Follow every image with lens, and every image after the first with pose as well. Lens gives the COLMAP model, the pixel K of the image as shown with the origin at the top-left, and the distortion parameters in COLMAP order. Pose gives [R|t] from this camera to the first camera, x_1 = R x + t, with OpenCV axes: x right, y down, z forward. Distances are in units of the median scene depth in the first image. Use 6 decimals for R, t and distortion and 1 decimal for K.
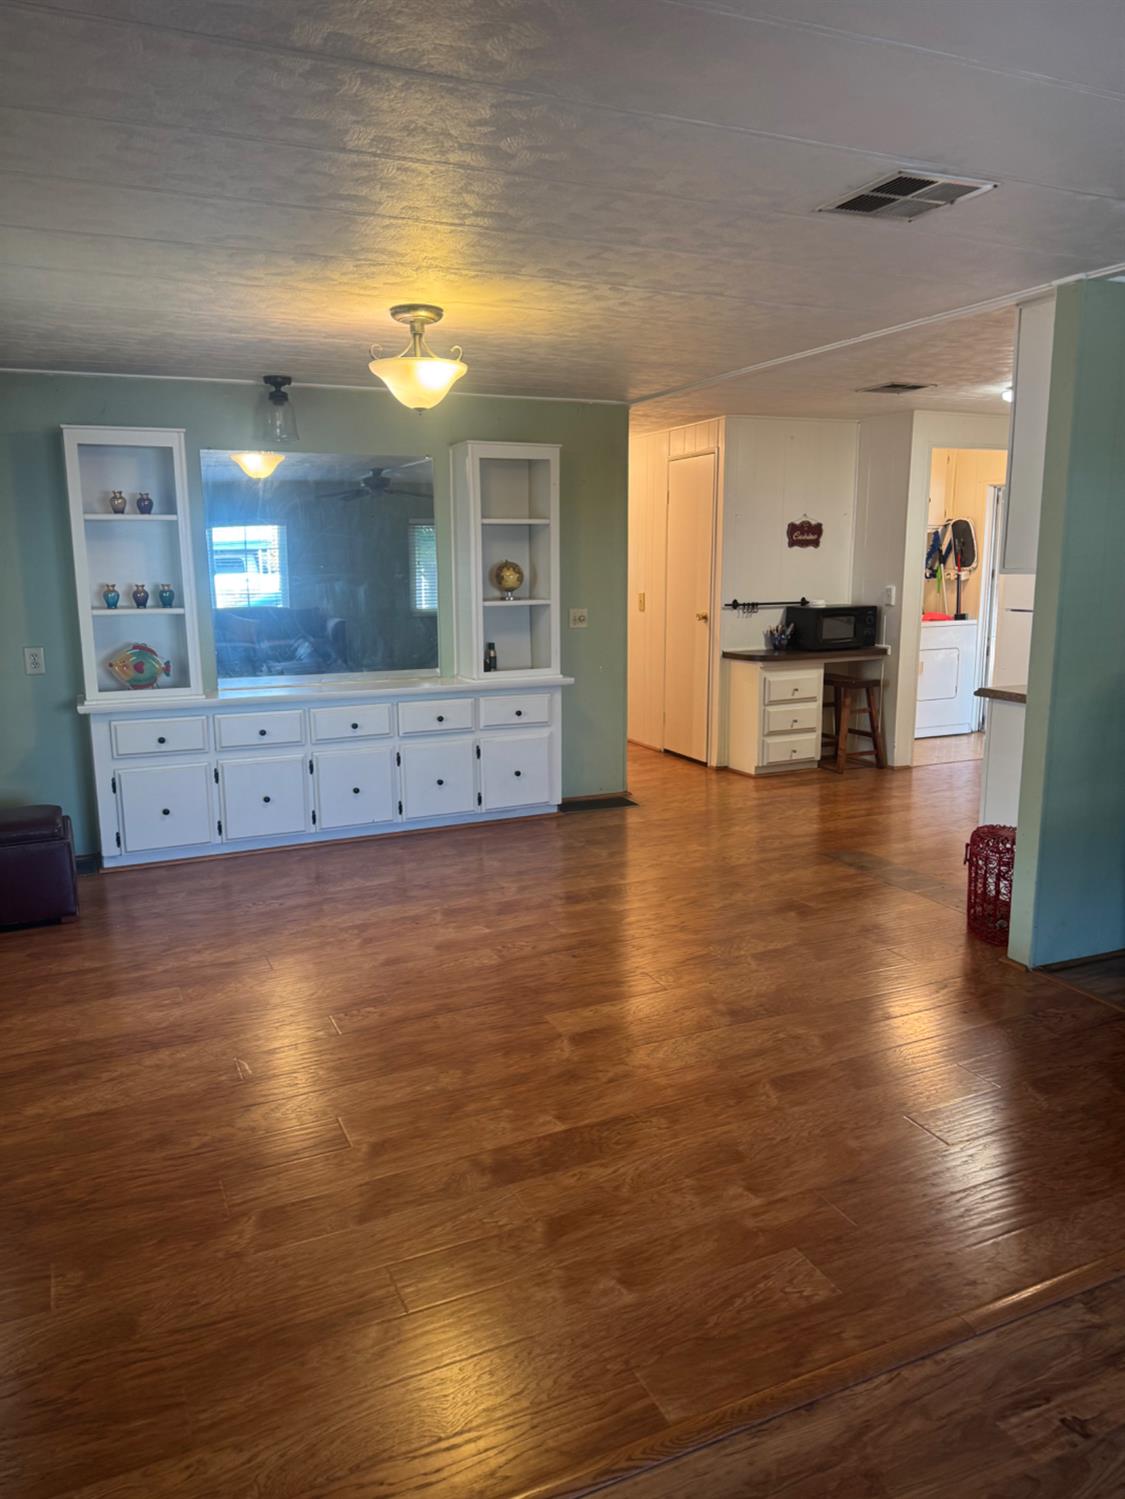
lens RADIAL K [[1038.3, 0, 565.4], [0, 1038.3, 749.3], [0, 0, 1]] dist [0.004636, -0.000013]
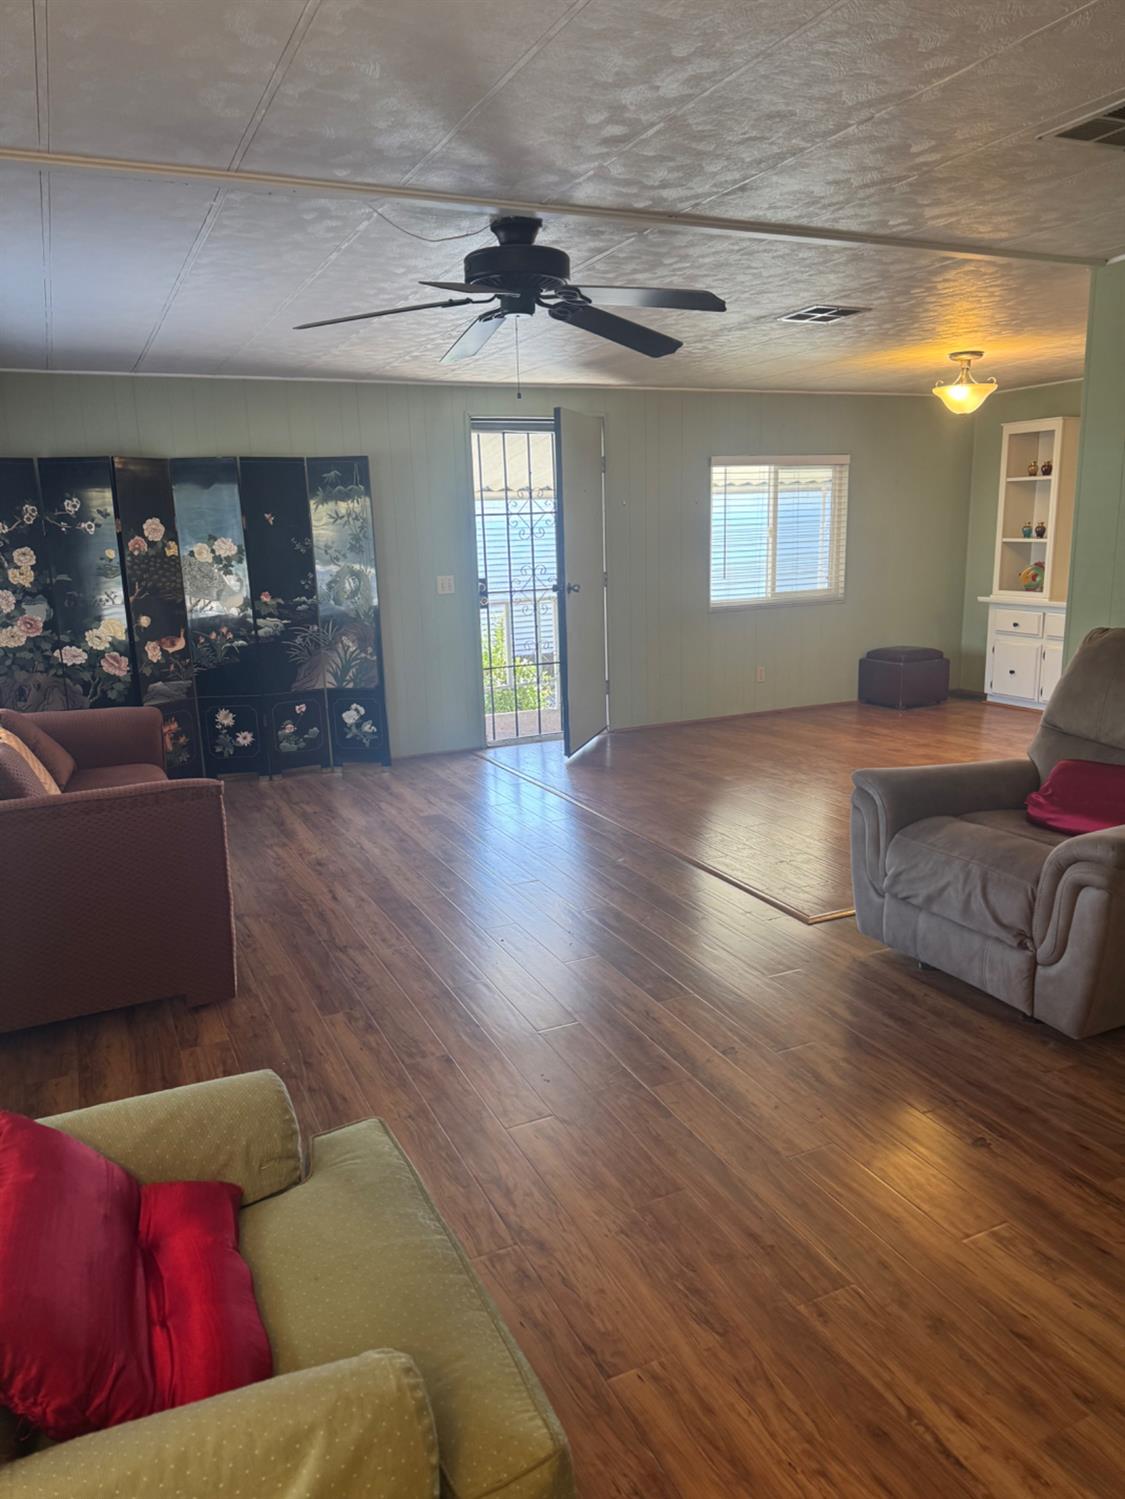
lens RADIAL K [[1046.4, 0, 559.4], [0, 1046.4, 759.5], [0, 0, 1]] dist [0.083810, -0.117220]
pose [[-0.005049, 0.229072, -0.973396, 2.491828], [-0.148553, 0.962436, 0.227264, -0.152792], [0.988892, 0.145749, 0.029170, 0.653586]]
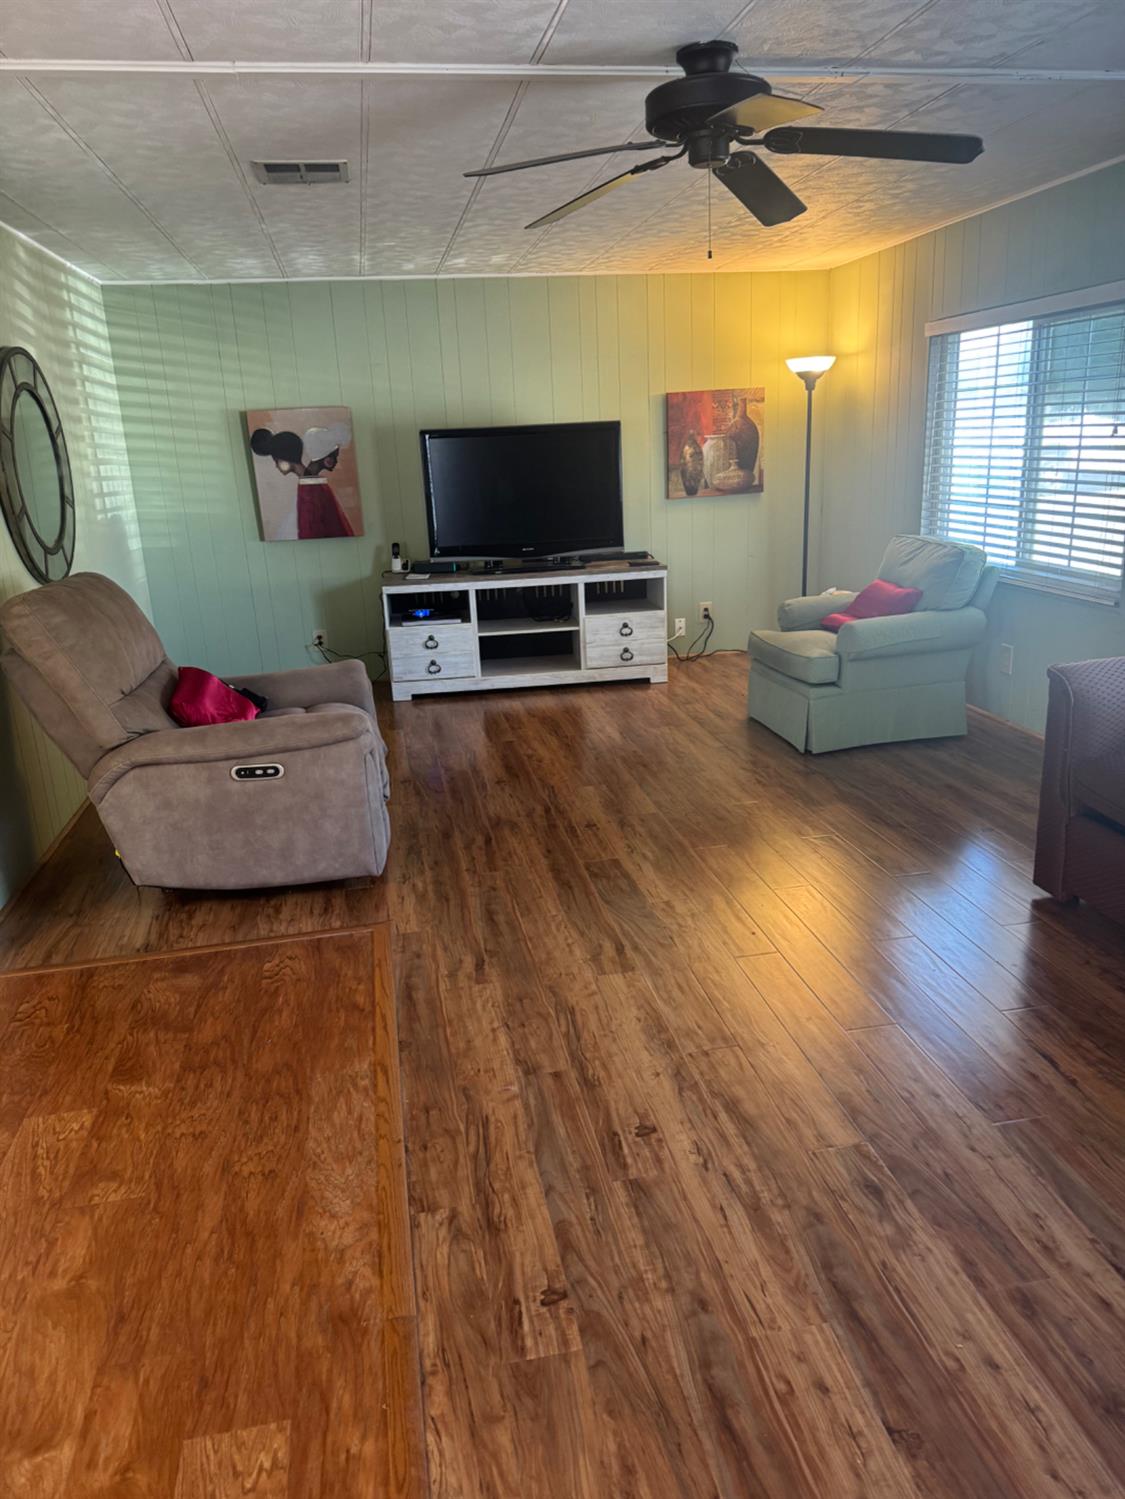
lens RADIAL K [[1038.3, 0, 563.2], [0, 1038.3, 750.2], [0, 0, 1]] dist [0.082773, -0.058904]
pose [[0.255795, -0.280338, 0.925192, -0.245504], [0.213247, 0.949819, 0.228843, -0.078423], [-0.942918, 0.138757, 0.302740, 0.448673]]
